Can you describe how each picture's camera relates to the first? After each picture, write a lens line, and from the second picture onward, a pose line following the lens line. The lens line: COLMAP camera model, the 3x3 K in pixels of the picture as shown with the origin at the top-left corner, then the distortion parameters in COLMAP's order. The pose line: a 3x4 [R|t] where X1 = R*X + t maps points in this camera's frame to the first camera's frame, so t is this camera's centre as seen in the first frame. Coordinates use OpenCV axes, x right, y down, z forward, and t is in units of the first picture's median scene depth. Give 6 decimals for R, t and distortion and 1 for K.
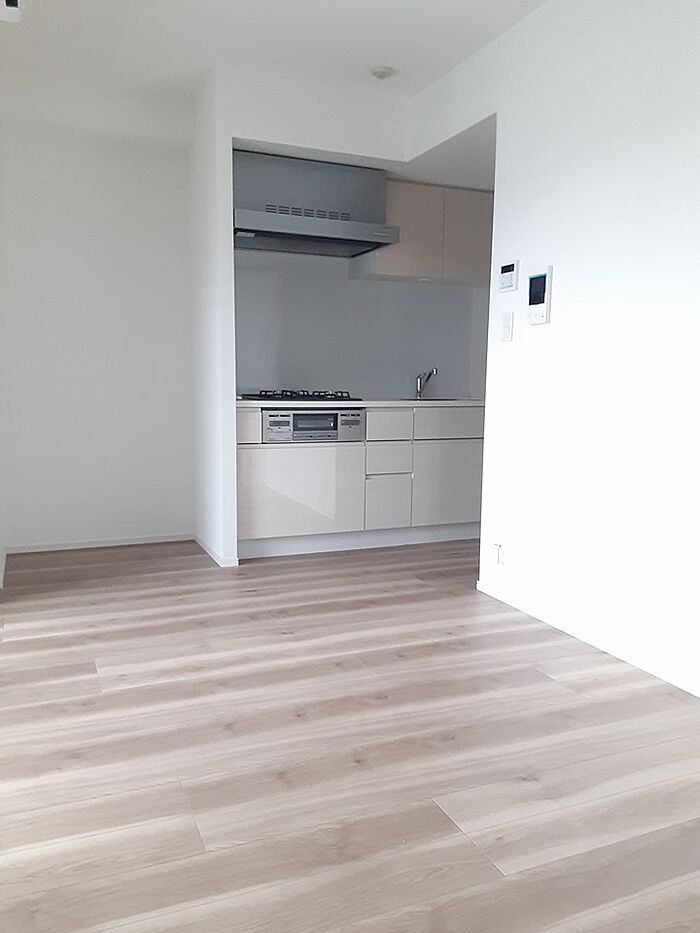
lens RADIAL K [[752.6, 0, 350.3], [0, 752.6, 466.8], [0, 0, 1]] dist [0.067618, -0.066359]
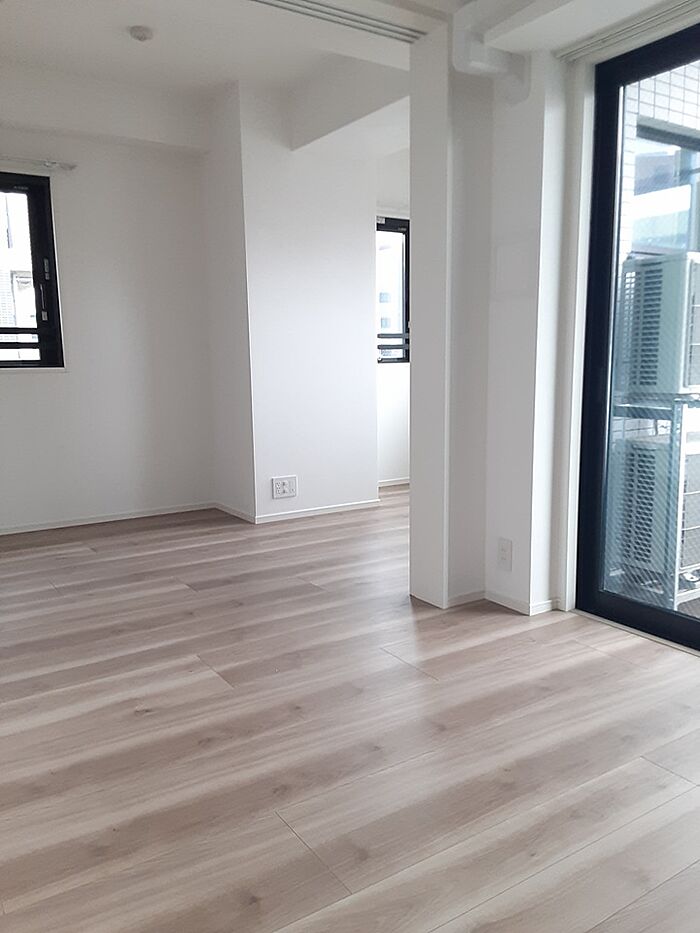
lens RADIAL K [[752.6, 0, 349.7], [0, 752.6, 467.6], [0, 0, 1]] dist [0.067618, -0.066359]
pose [[-0.983905, 0.026201, -0.176761, 0.111063], [-0.018669, 0.968706, 0.247507, -0.203589], [0.177714, 0.246823, -0.952626, 1.858454]]
